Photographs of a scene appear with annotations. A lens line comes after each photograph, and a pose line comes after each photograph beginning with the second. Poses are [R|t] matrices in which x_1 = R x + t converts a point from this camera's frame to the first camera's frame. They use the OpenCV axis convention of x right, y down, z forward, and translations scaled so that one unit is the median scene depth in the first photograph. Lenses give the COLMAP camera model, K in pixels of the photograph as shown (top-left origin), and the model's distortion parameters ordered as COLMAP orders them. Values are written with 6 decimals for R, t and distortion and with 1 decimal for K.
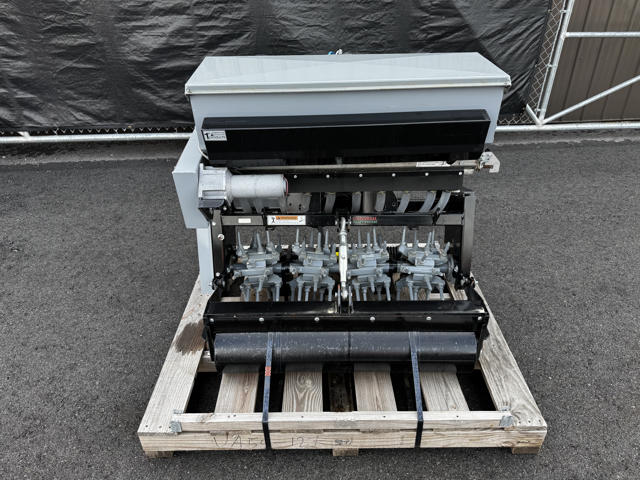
lens RADIAL K [[451.0, 0, 317.2], [0, 451.0, 239.8], [0, 0, 1]] dist [0.000352, -0.017588]
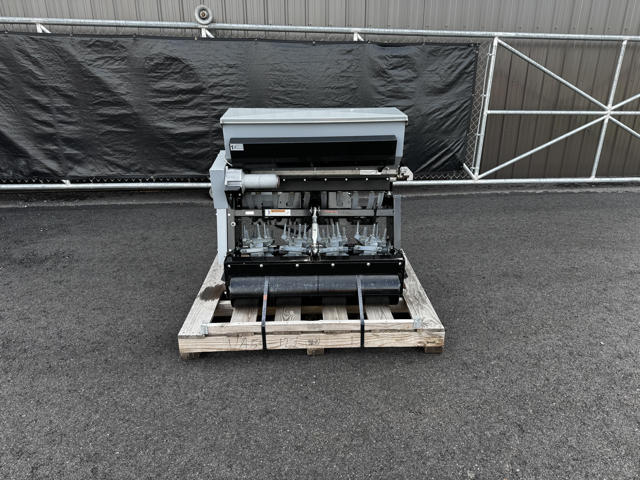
lens RADIAL K [[451.0, 0, 320.1], [0, 451.0, 238.8], [0, 0, 1]] dist [0.000352, -0.017588]
pose [[0.999395, 0.001838, 0.034740, 0.021185], [0.004564, 0.983048, -0.183293, 0.314985], [-0.034488, 0.183341, 0.982444, -0.462724]]
